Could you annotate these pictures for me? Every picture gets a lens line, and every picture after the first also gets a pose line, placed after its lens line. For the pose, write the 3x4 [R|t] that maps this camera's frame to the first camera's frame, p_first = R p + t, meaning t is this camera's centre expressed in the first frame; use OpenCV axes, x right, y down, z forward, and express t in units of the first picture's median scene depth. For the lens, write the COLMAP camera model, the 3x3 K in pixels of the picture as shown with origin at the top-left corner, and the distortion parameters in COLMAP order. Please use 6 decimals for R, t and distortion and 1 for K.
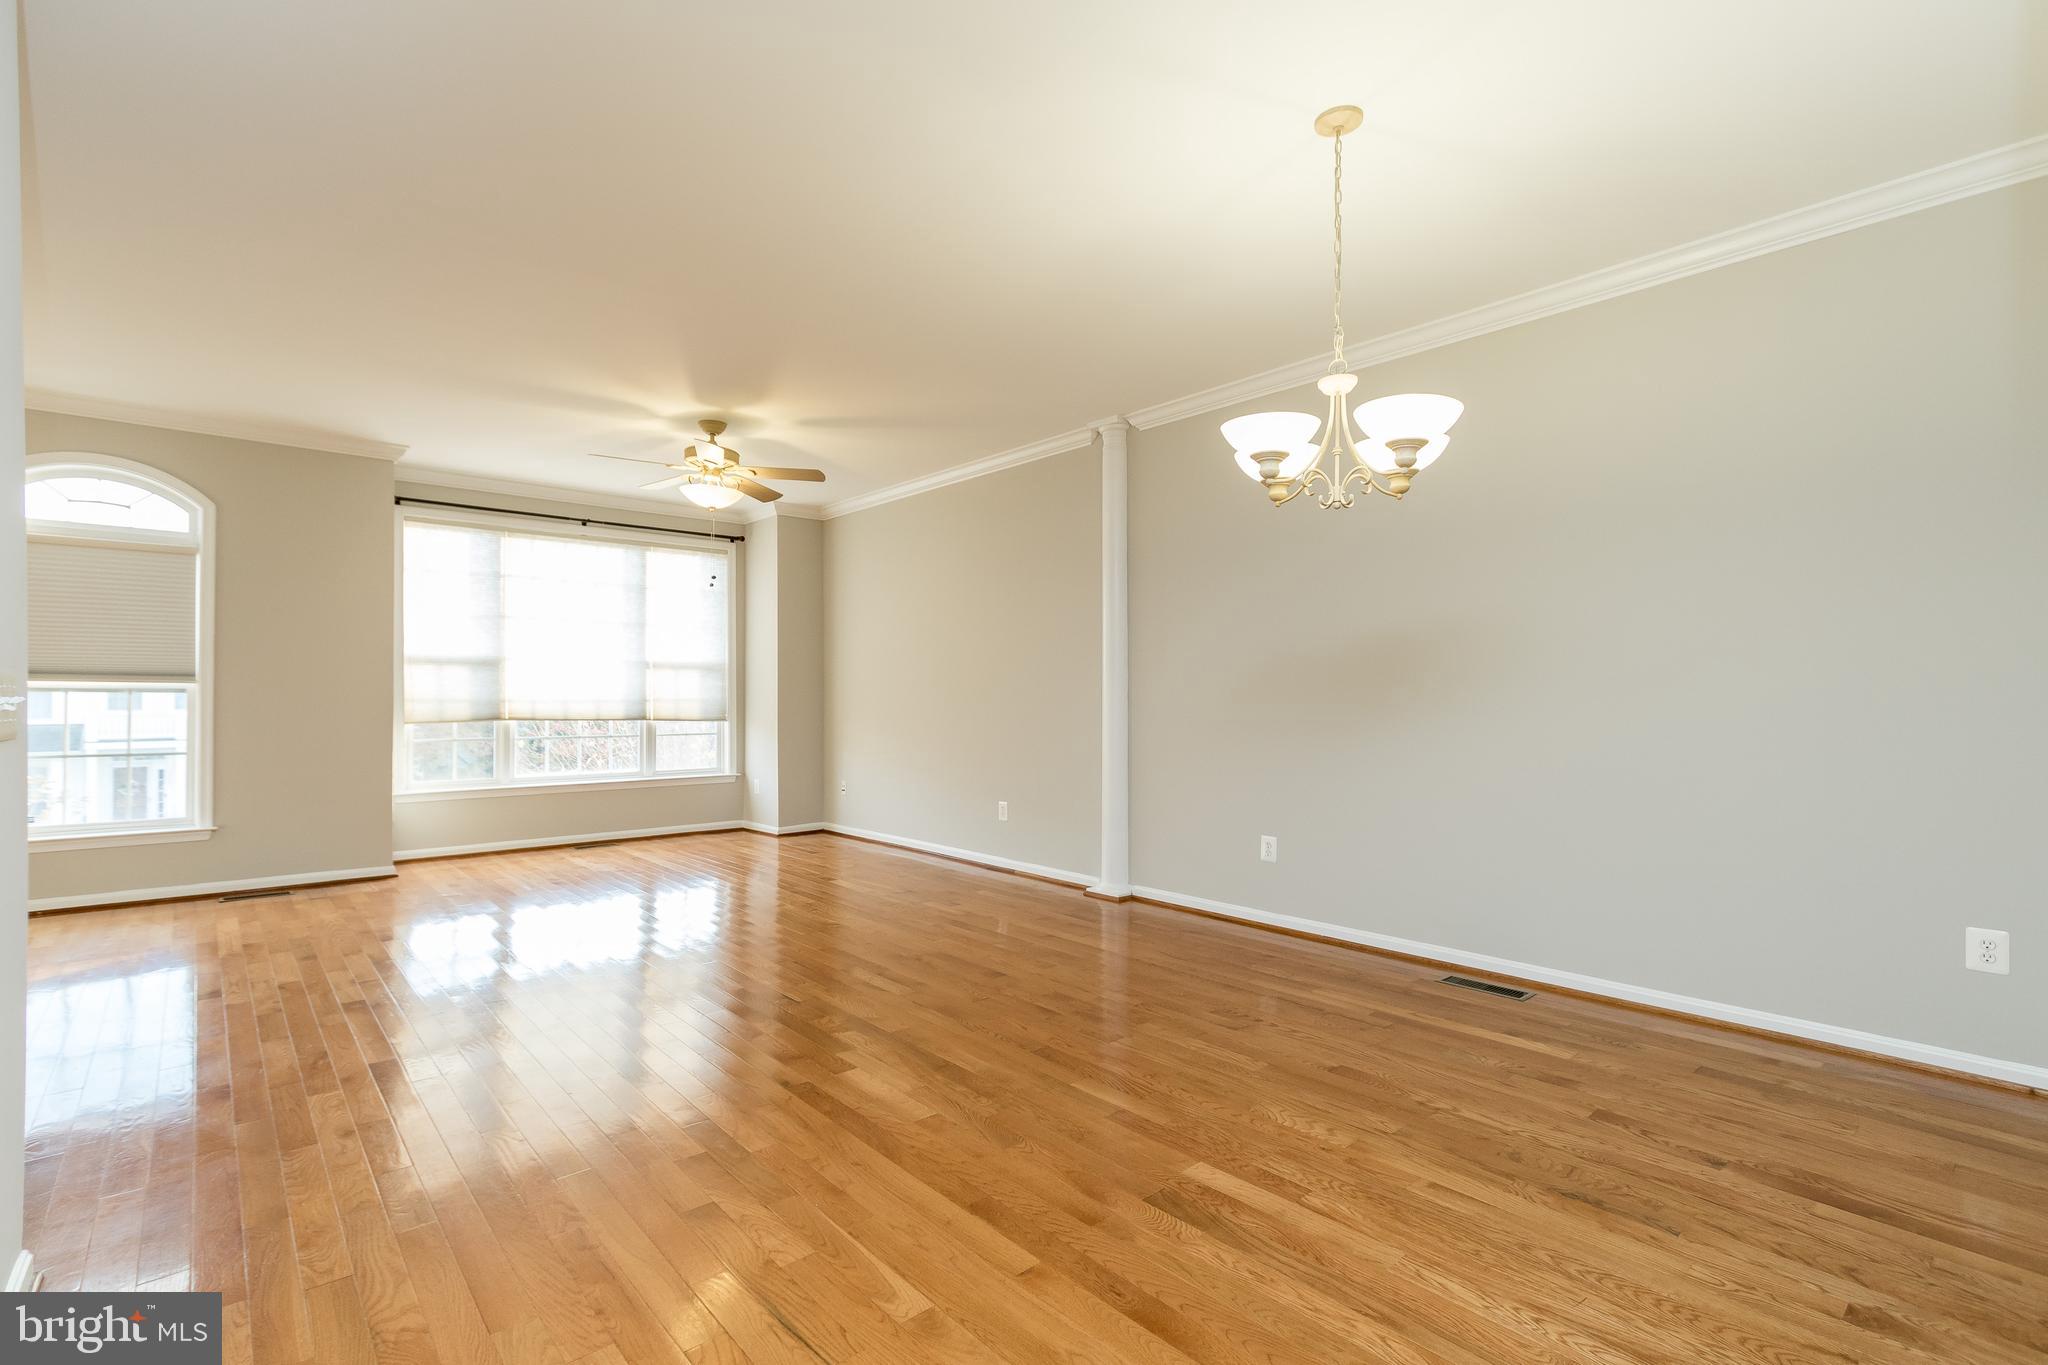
lens RADIAL K [[940.2, 0, 1011.2], [0, 940.2, 692.2], [0, 0, 1]] dist [0.005085, -0.001621]
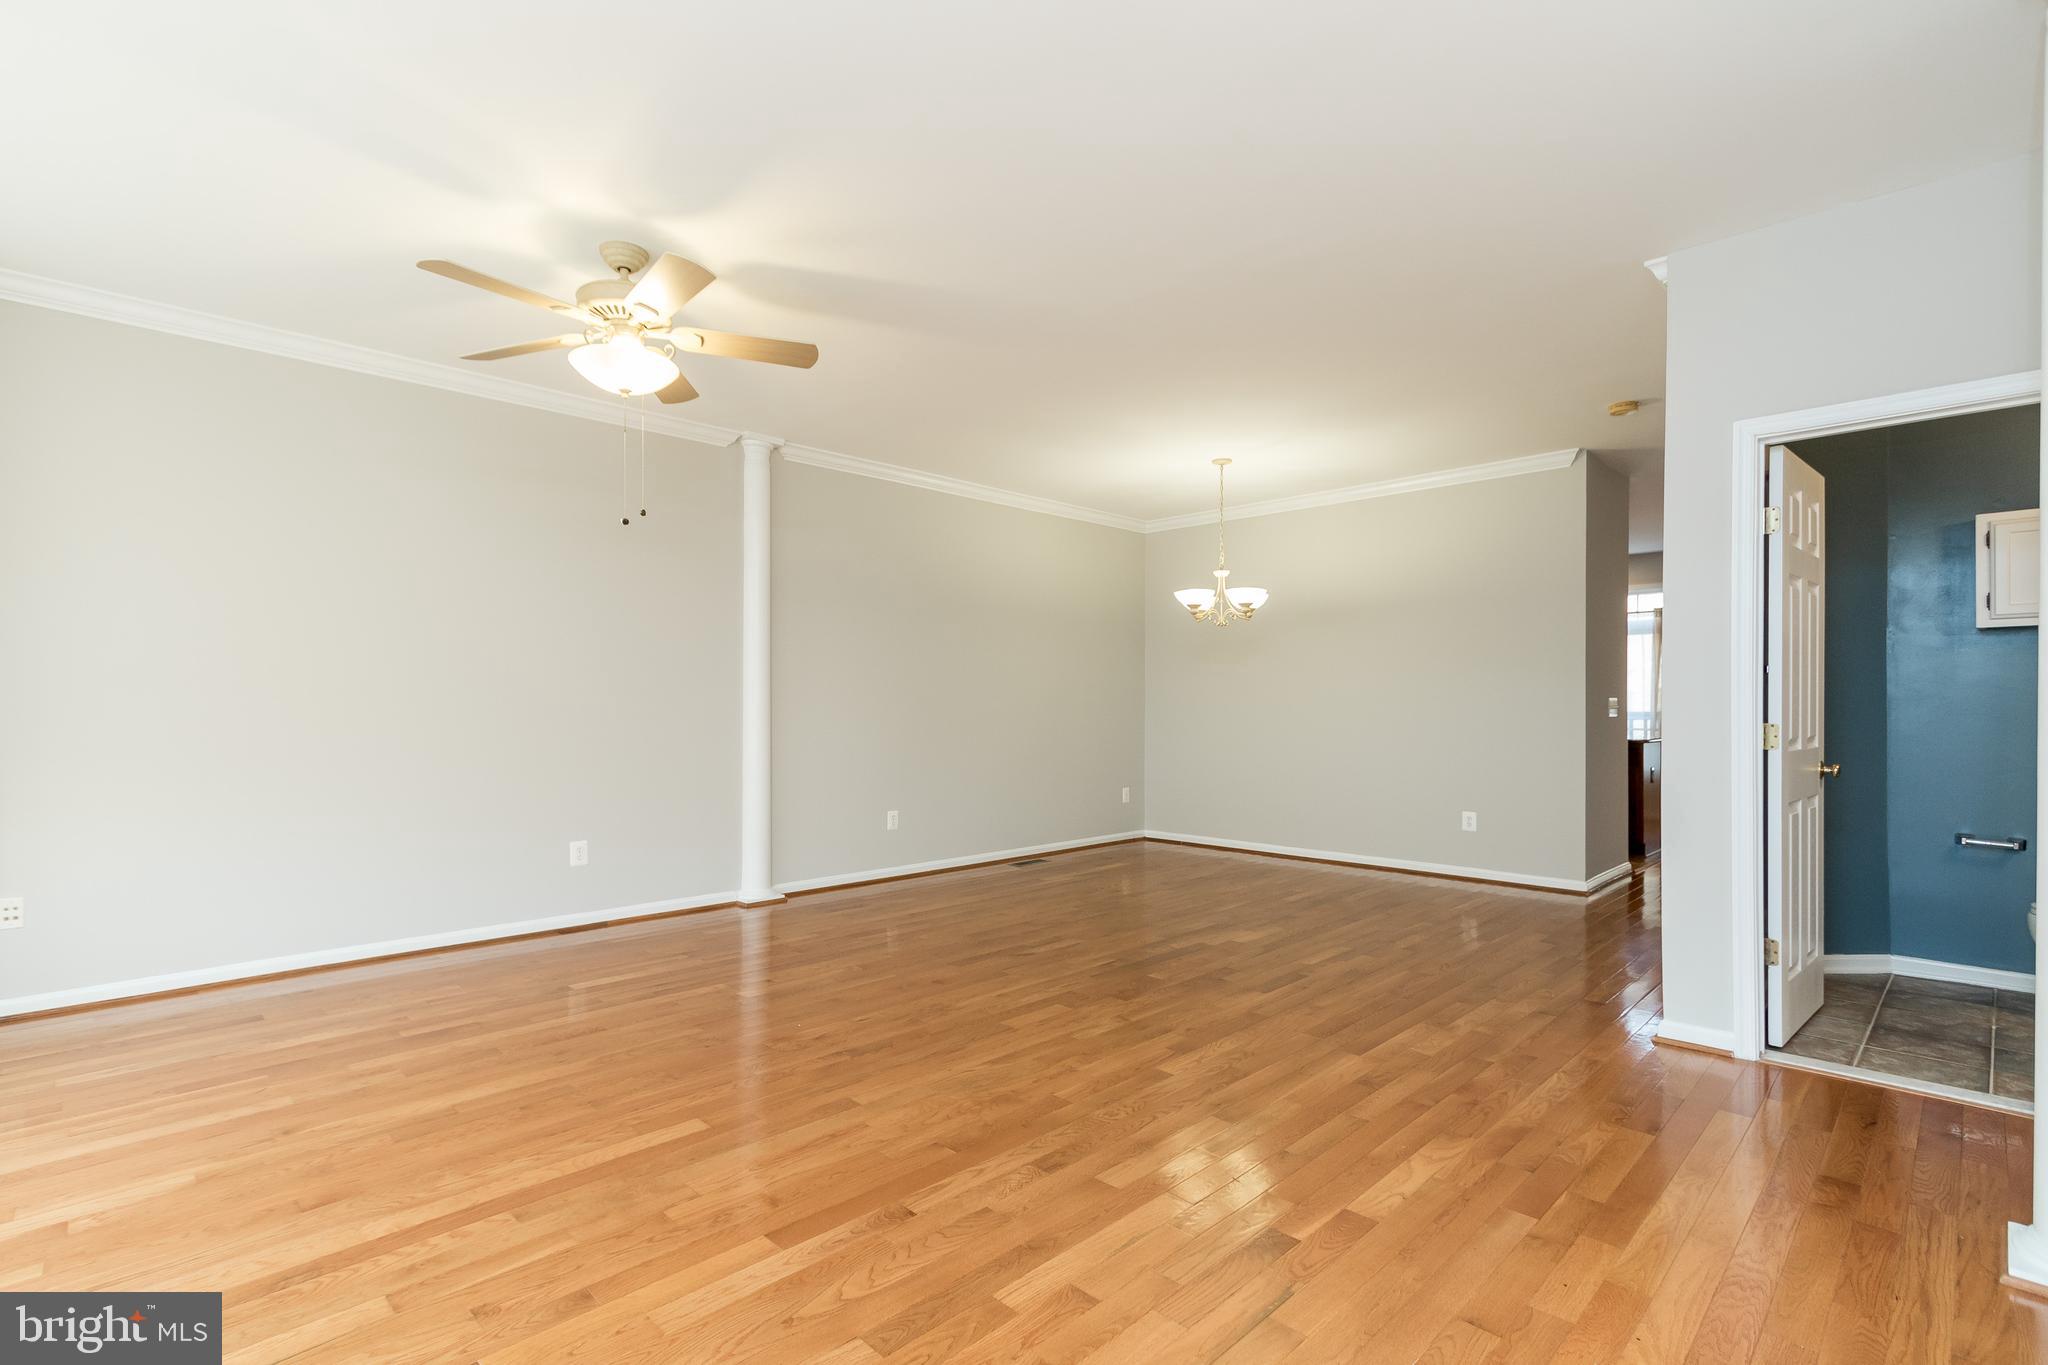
lens RADIAL K [[940.2, 0, 1005.2], [0, 940.2, 709.9], [0, 0, 1]] dist [0.005085, -0.001621]
pose [[-0.060614, -0.005173, 0.998148, -0.725078], [-0.004975, 0.999976, 0.004880, 0.000796], [-0.998149, -0.004670, -0.060638, 0.619760]]
